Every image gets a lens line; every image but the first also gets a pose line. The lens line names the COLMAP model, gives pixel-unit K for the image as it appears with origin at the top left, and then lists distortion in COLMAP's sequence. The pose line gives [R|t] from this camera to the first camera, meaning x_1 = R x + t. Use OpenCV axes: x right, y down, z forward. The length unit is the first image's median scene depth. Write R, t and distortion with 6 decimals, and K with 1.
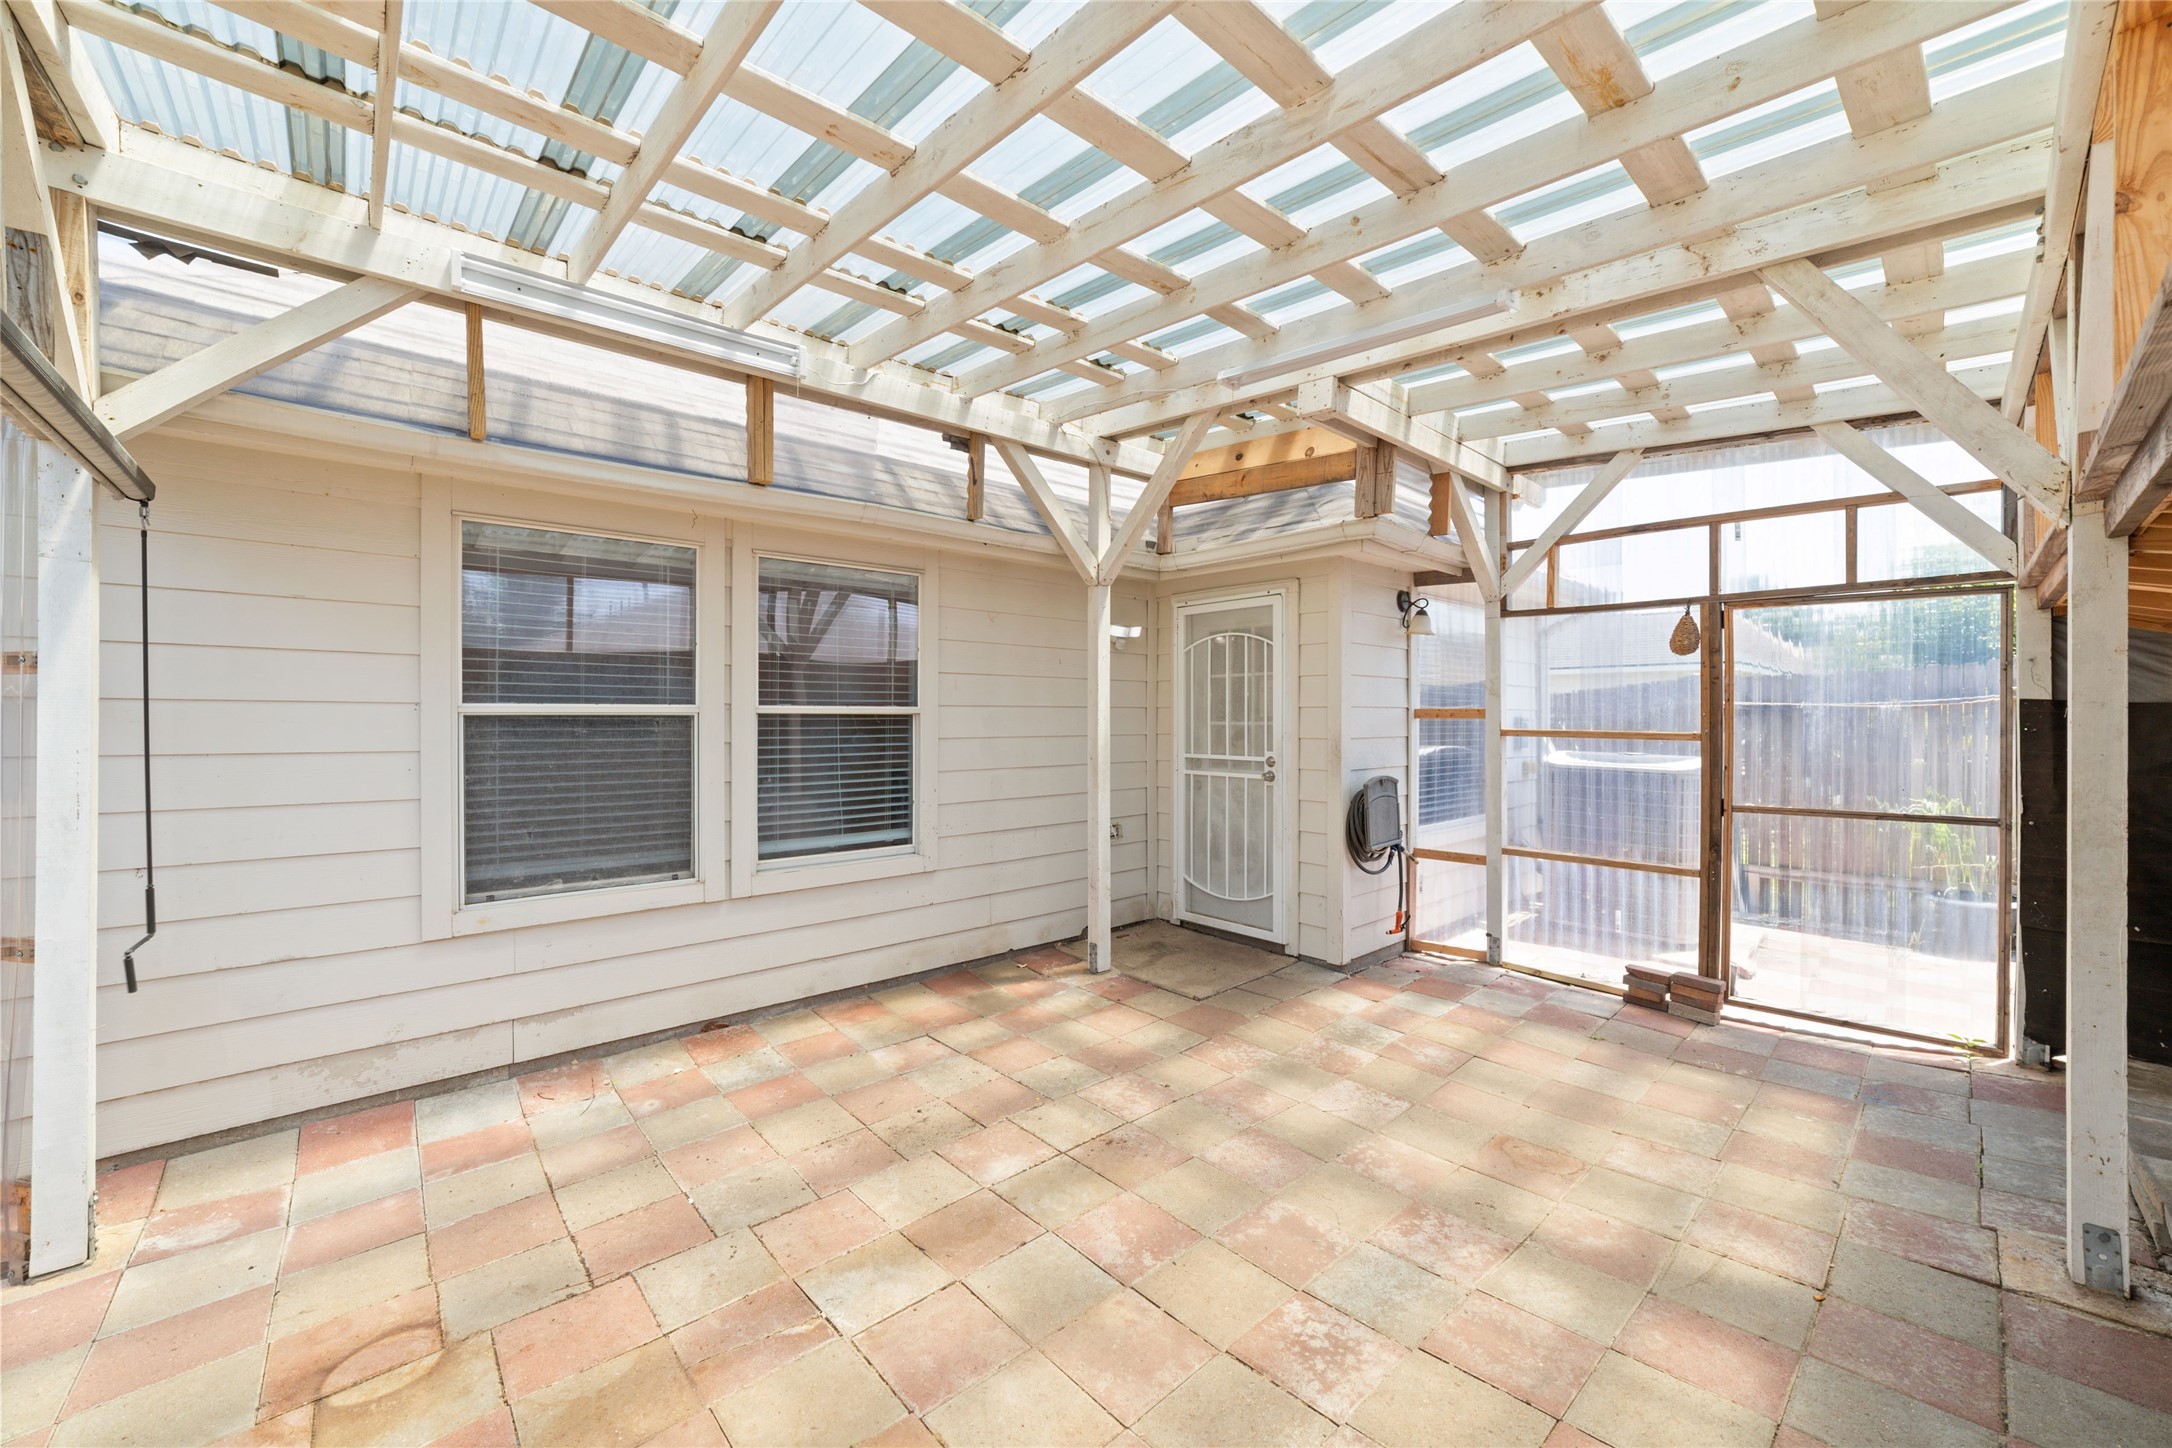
lens RADIAL K [[836.5, 0, 1092.9], [0, 836.5, 716.1], [0, 0, 1]] dist [-0.025424, 0.011239]
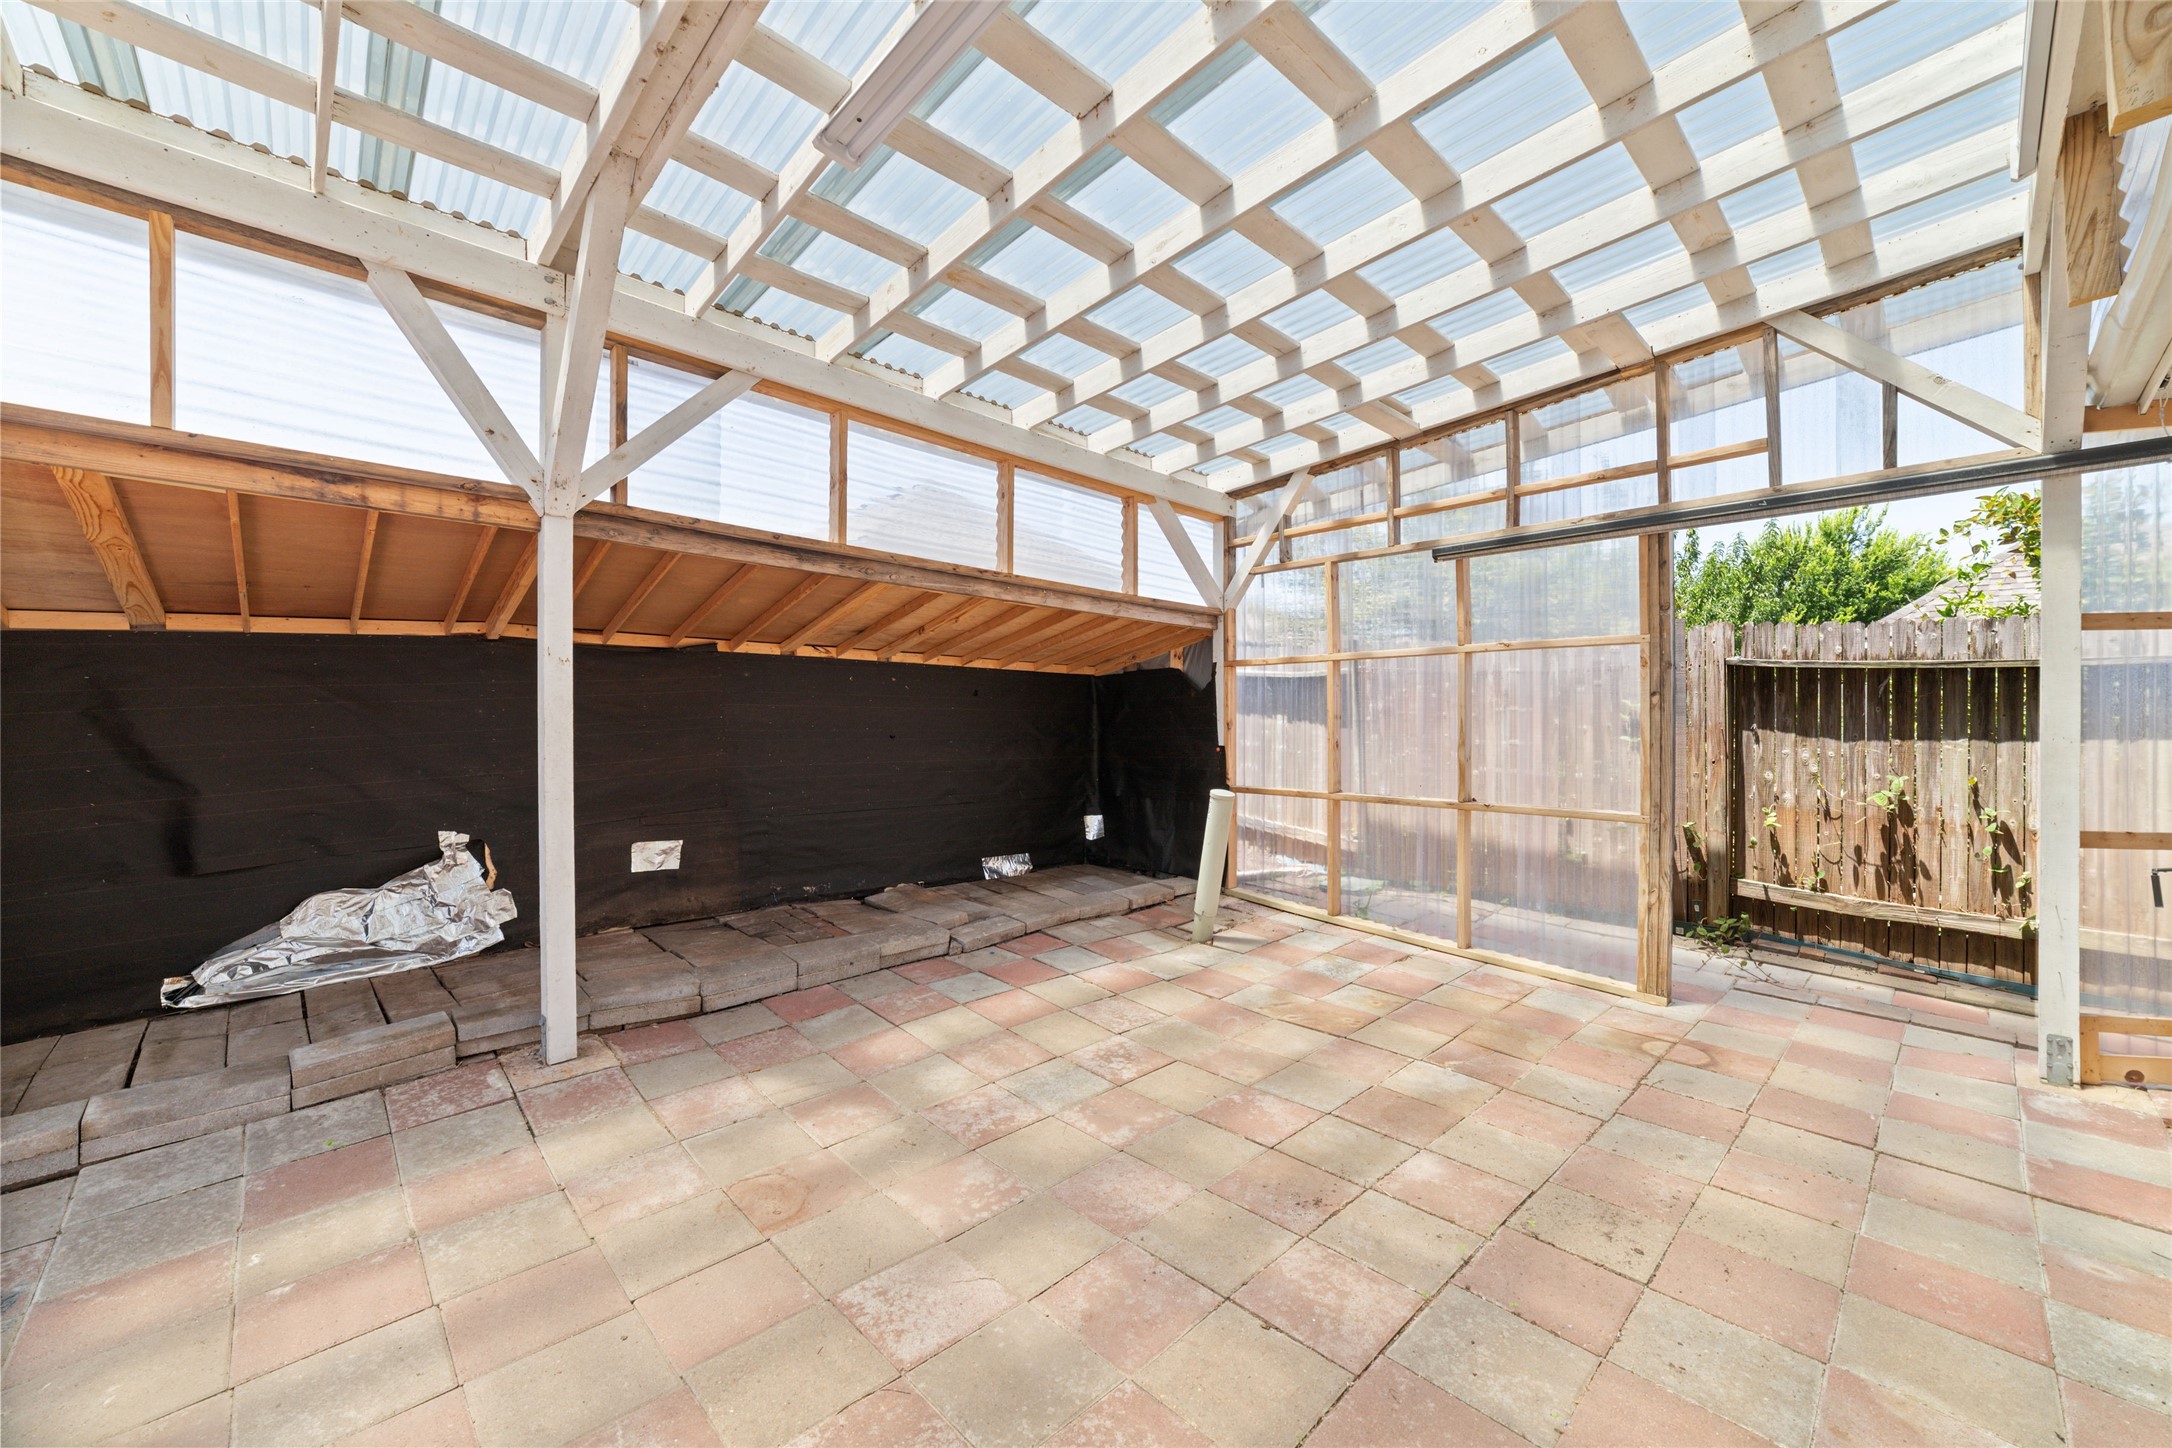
lens RADIAL K [[836.5, 0, 1092.9], [0, 836.5, 716.1], [0, 0, 1]] dist [-0.025424, 0.011239]
pose [[-0.999715, -0.002819, -0.023711, 0.279558], [-0.002821, 0.999996, 0.000081, 0.079788], [0.023710, 0.000148, -0.999719, 2.008461]]
